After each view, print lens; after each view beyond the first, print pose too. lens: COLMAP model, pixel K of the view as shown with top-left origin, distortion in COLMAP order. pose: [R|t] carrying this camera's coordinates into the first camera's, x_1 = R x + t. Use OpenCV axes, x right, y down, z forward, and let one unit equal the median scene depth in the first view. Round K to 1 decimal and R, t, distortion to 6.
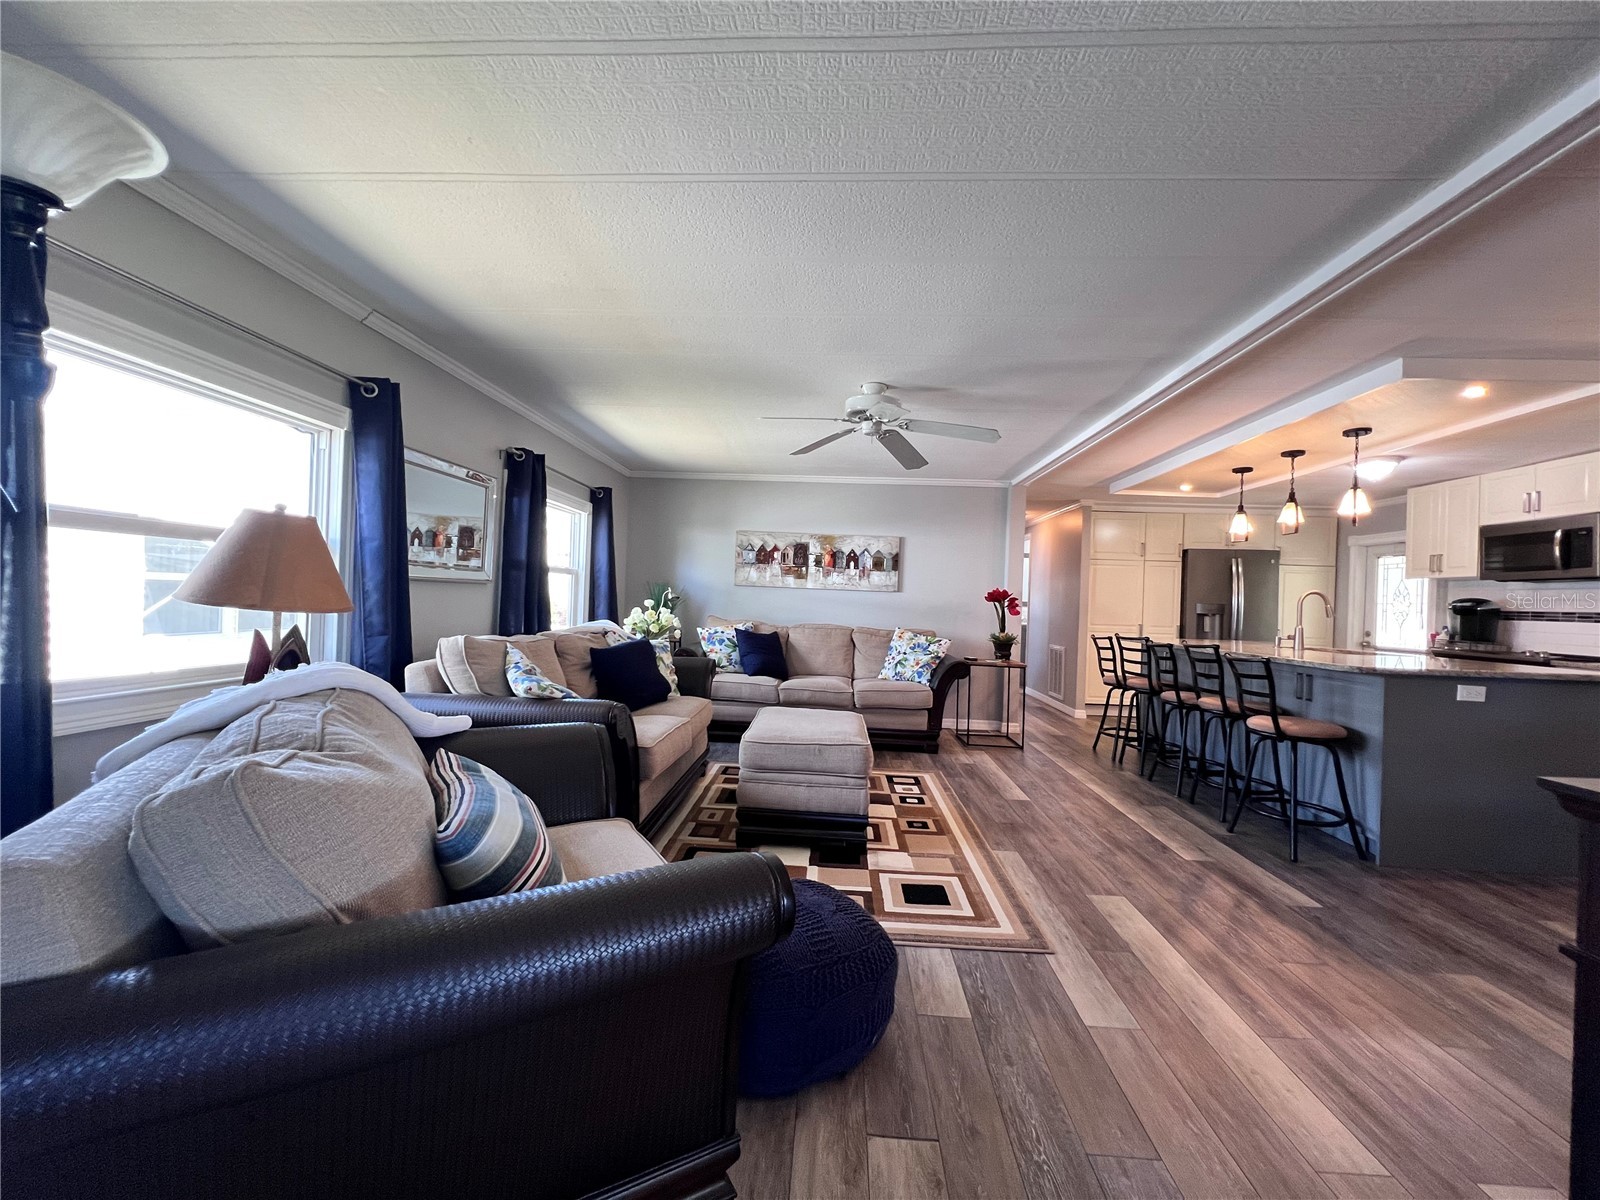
lens RADIAL K [[638.8, 0, 803.3], [0, 638.8, 601.4], [0, 0, 1]] dist [-0.000666, 0.000268]
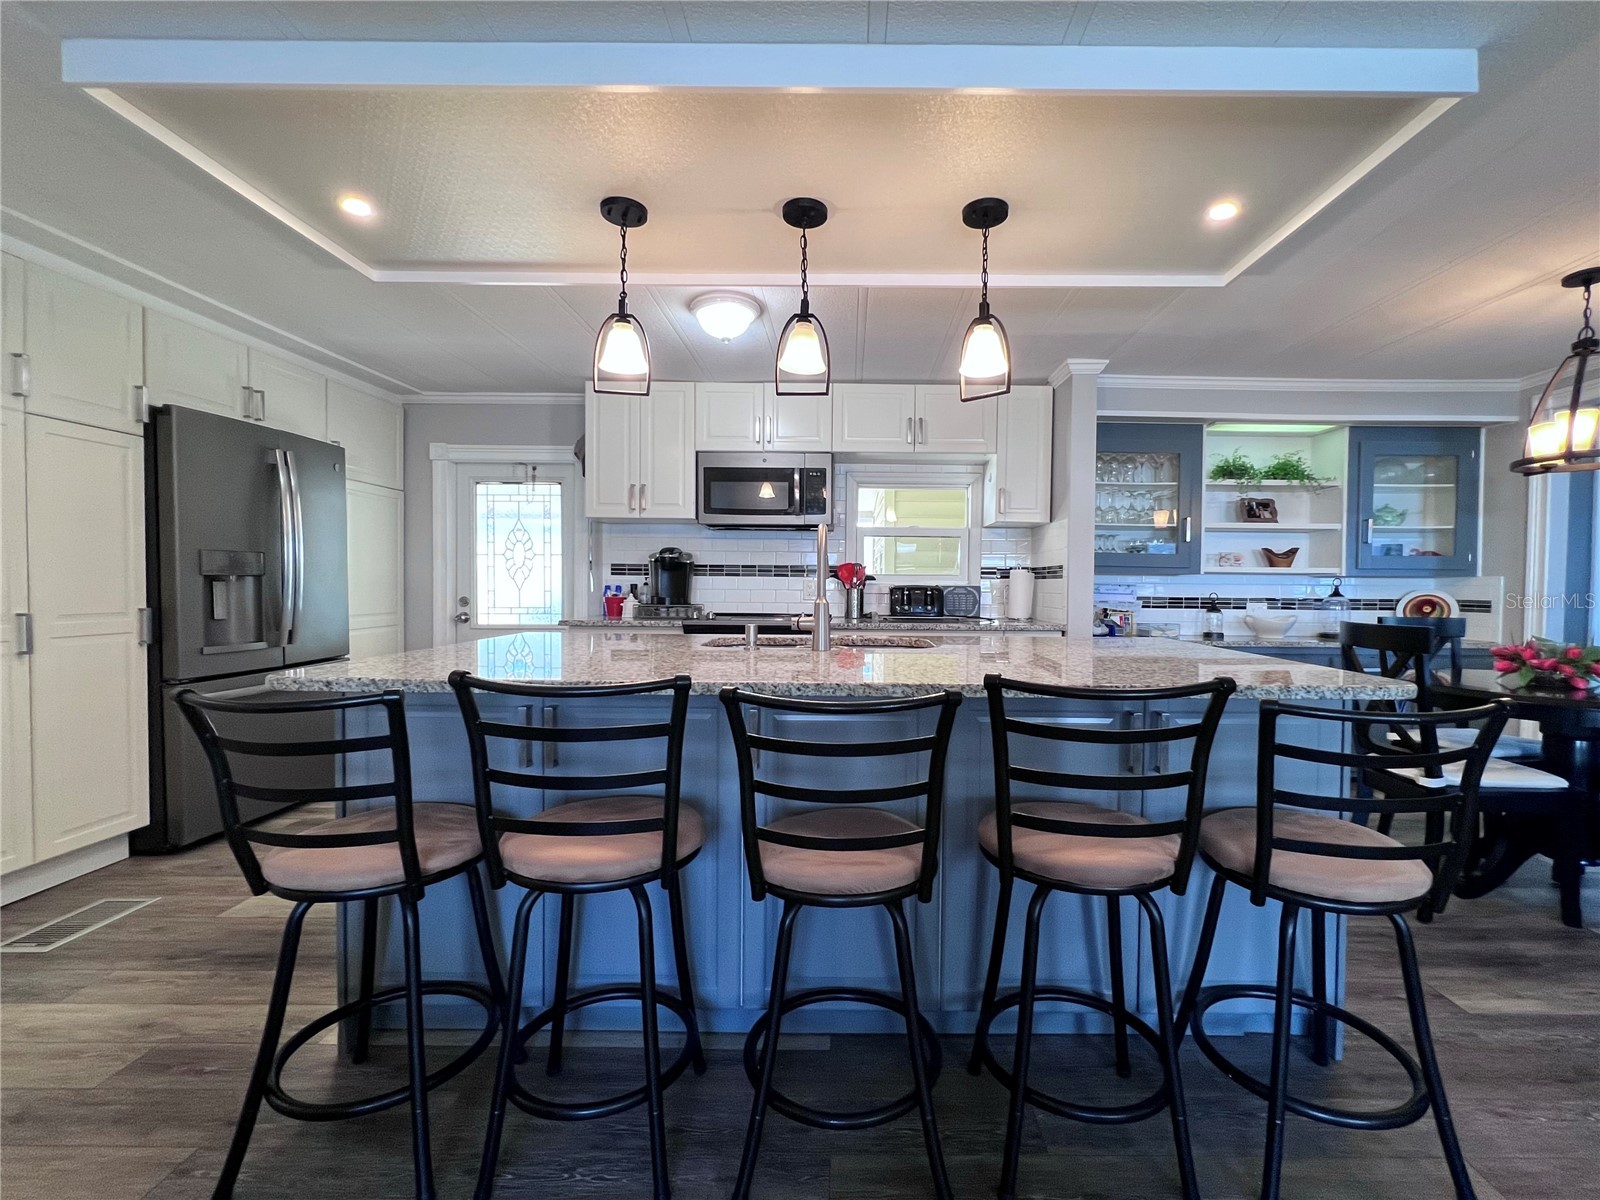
lens RADIAL K [[681.4, 0, 800.0], [0, 681.4, 600.0], [0, 0, 1]] dist [-0.000140, 0.000133]
pose [[-0.095022, -0.083617, 0.991957, 0.203753], [-0.013335, 0.996484, 0.082721, -0.010281], [-0.995386, -0.005368, -0.095803, 0.764816]]
